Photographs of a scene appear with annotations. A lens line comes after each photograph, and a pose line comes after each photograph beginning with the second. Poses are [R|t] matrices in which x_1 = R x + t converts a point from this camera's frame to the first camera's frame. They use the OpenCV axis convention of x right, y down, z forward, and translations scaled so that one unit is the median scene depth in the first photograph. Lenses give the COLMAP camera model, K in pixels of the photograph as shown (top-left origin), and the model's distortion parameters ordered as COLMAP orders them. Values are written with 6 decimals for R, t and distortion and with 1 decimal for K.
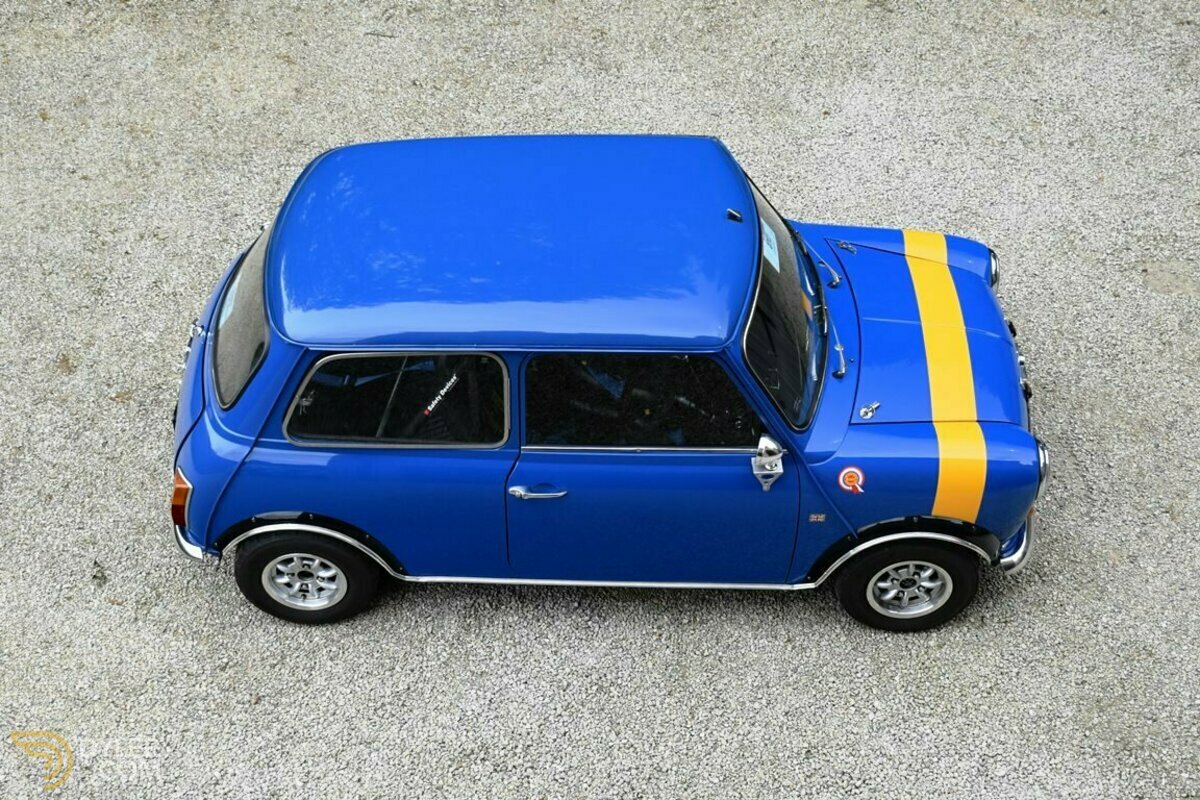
lens RADIAL K [[1434.4, 0, 601.7], [0, 1434.4, 411.9], [0, 0, 1]] dist [-0.011807, 0.000000]
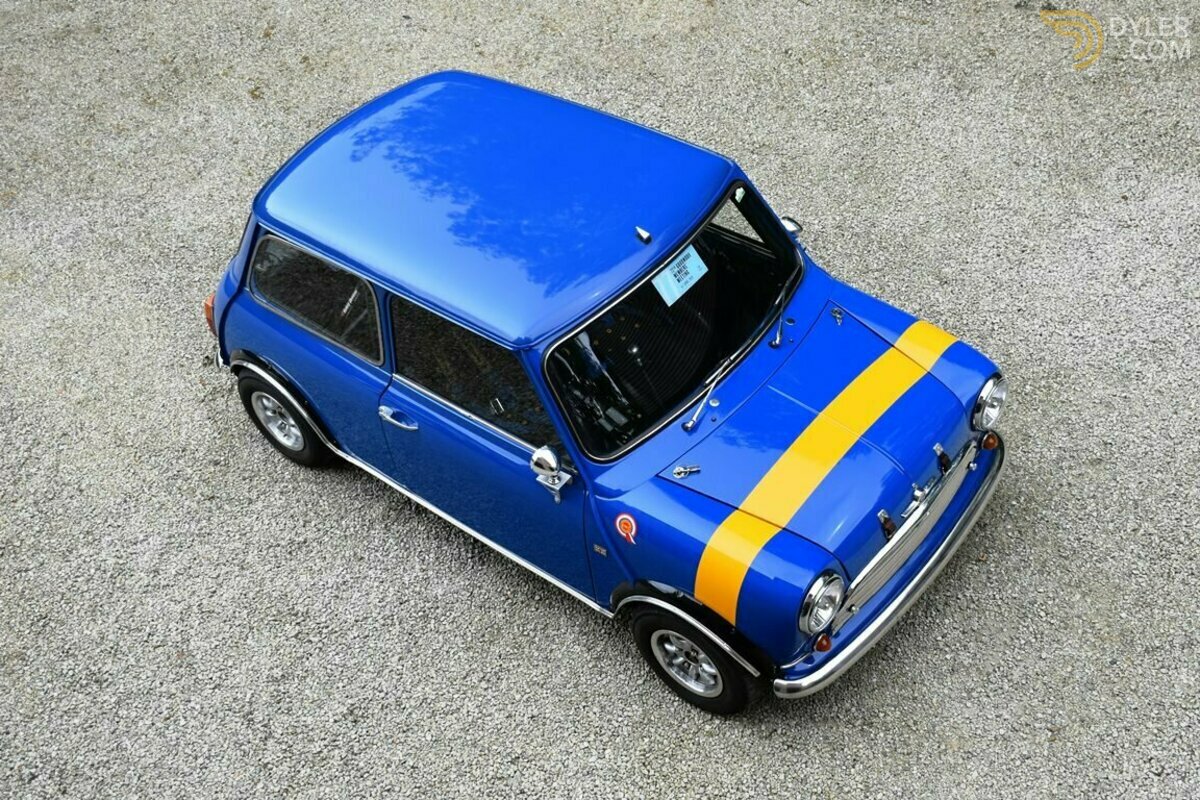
lens RADIAL K [[1332.7, 0, 604.9], [0, 1332.7, 390.7], [0, 0, 1]] dist [-0.010487, 0.000000]
pose [[0.823106, 0.371116, -0.429849, 0.285733], [-0.353030, 0.927282, 0.124573, -0.080829], [0.444822, 0.049213, 0.894266, 0.098968]]
